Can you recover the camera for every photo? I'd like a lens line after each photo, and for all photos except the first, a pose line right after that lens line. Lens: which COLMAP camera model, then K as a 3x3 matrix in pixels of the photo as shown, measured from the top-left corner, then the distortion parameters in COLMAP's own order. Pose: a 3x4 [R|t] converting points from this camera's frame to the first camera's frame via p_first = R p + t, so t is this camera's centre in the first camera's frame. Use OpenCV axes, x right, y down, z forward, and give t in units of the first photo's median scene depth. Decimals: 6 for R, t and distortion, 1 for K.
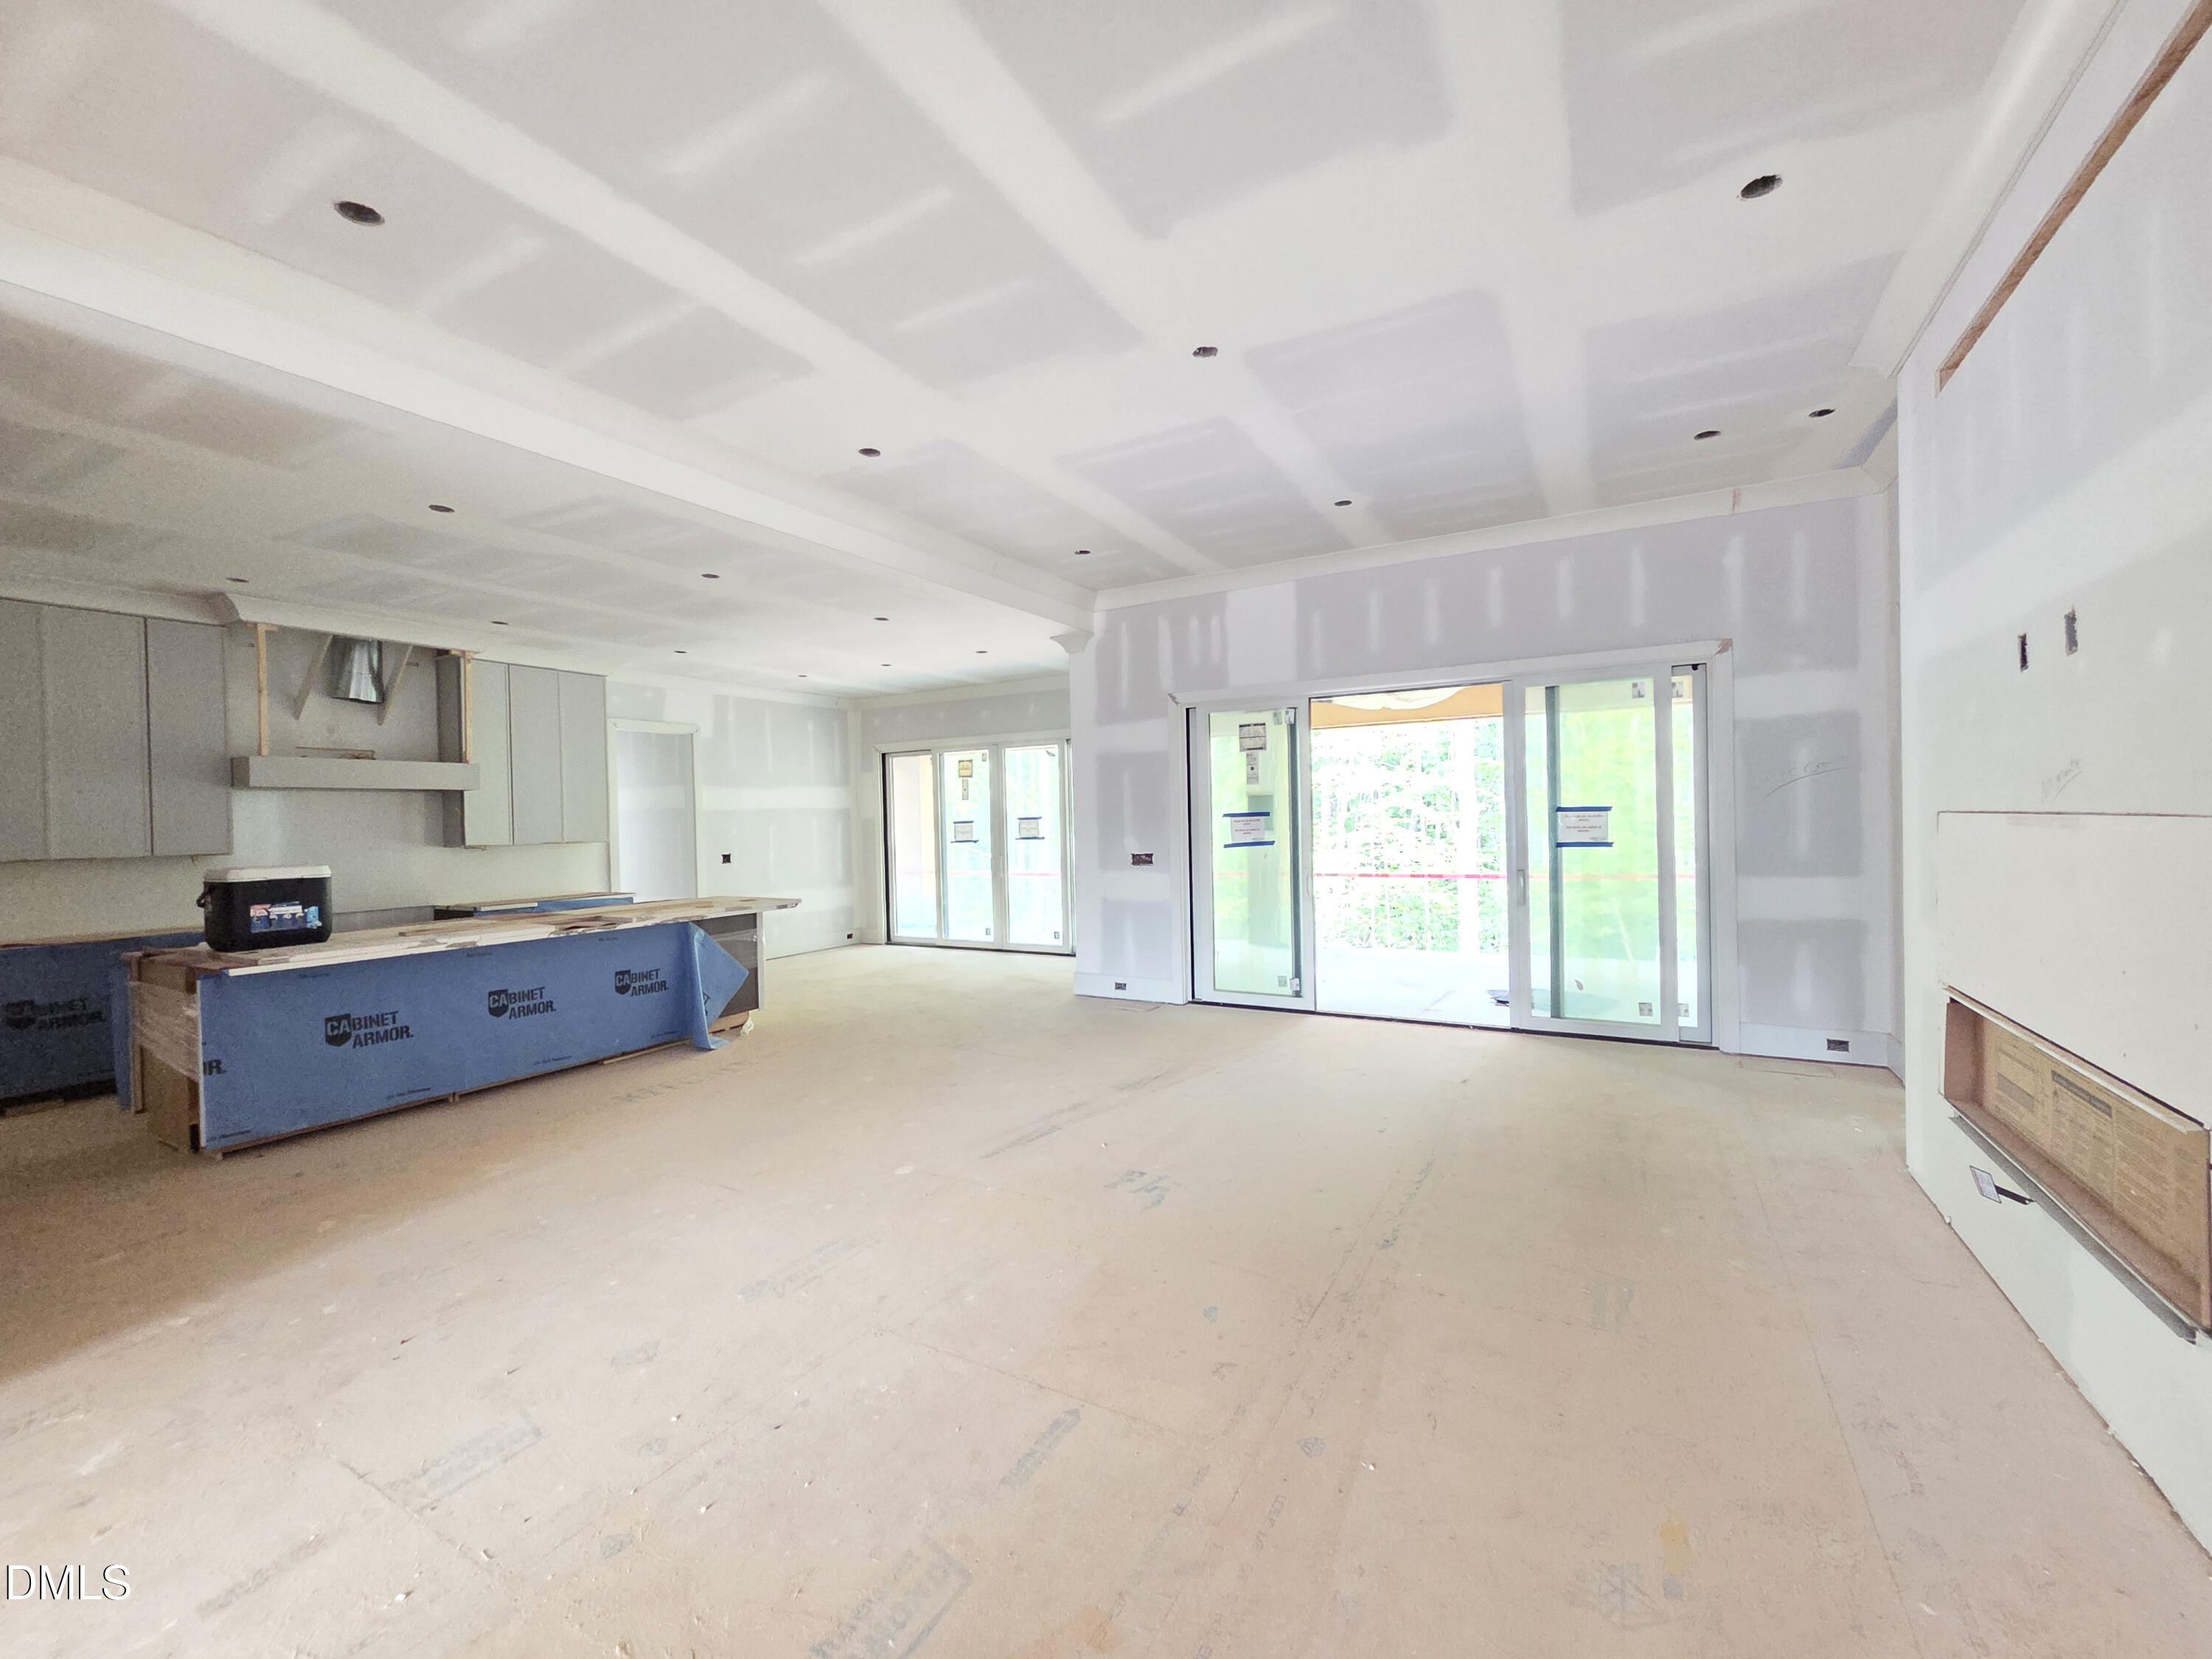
lens RADIAL K [[912.7, 0, 1116.2], [0, 912.7, 825.8], [0, 0, 1]] dist [0.001810, 0.000439]
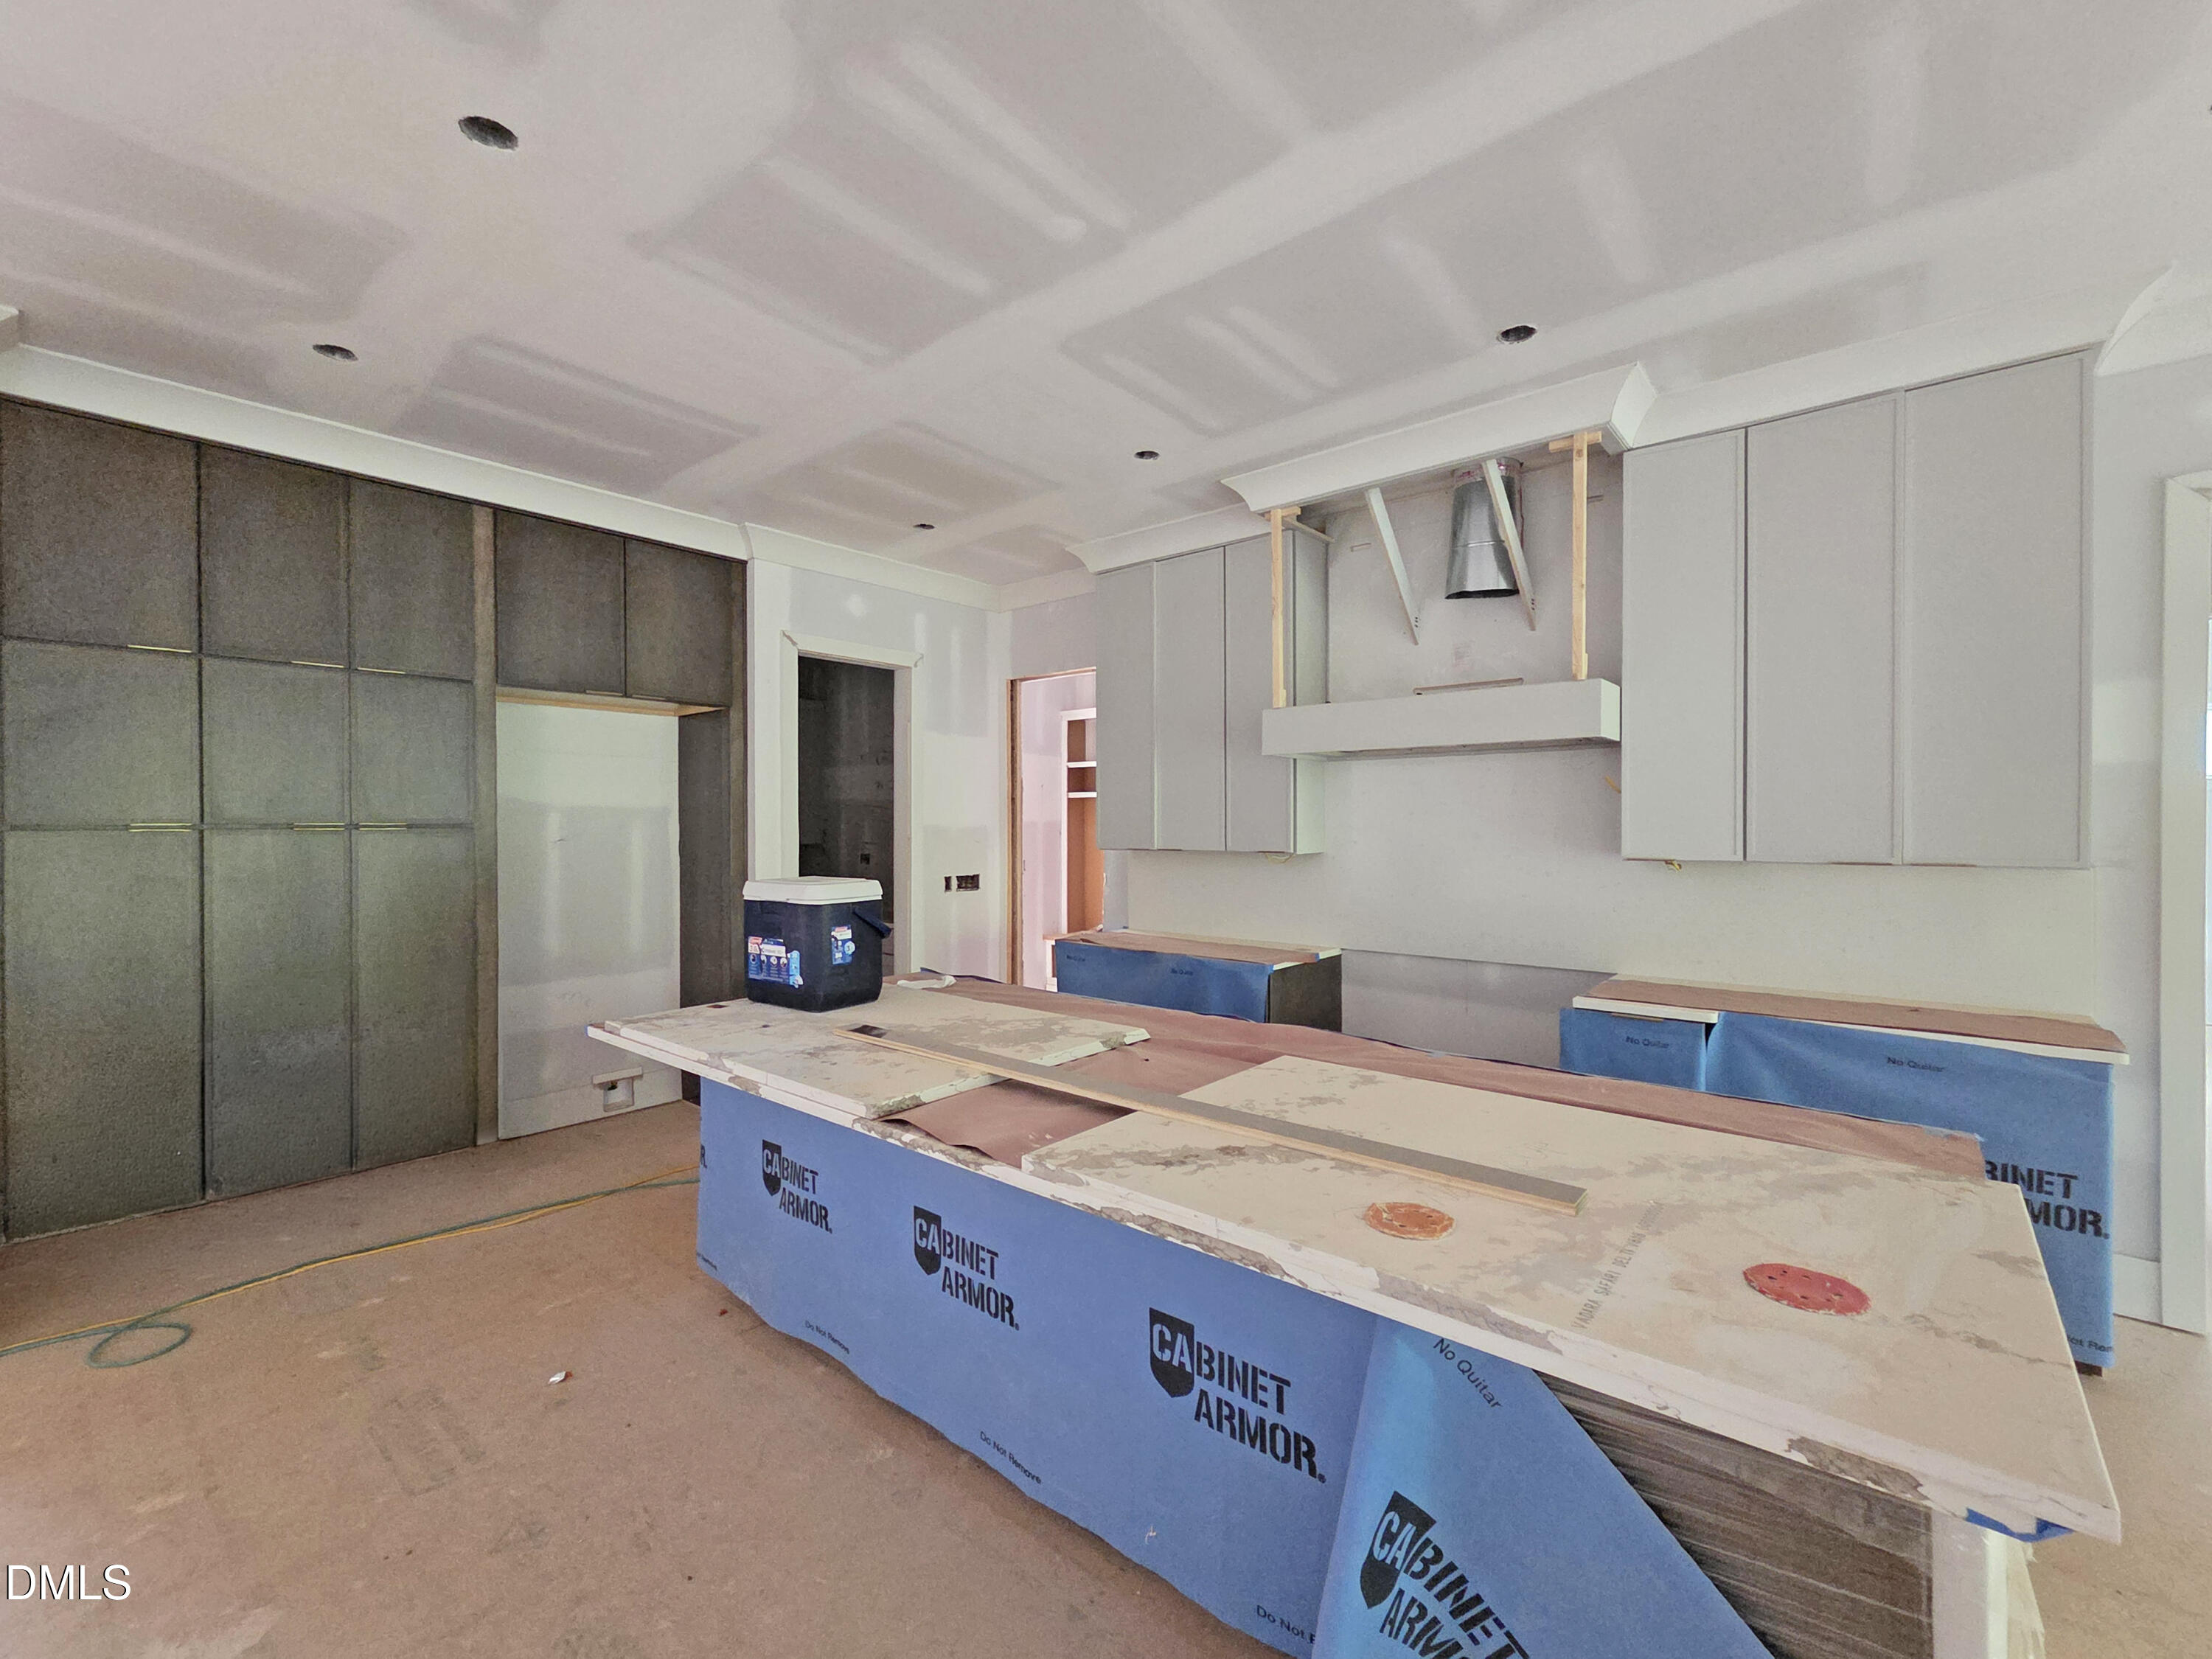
lens RADIAL K [[912.7, 0, 1099.6], [0, 912.7, 829.0], [0, 0, 1]] dist [0.001810, 0.000439]
pose [[-0.190521, 0.029753, -0.981232, -0.149552], [0.005483, 0.999557, 0.029244, -0.004785], [0.981668, 0.000192, -0.190600, 0.618625]]
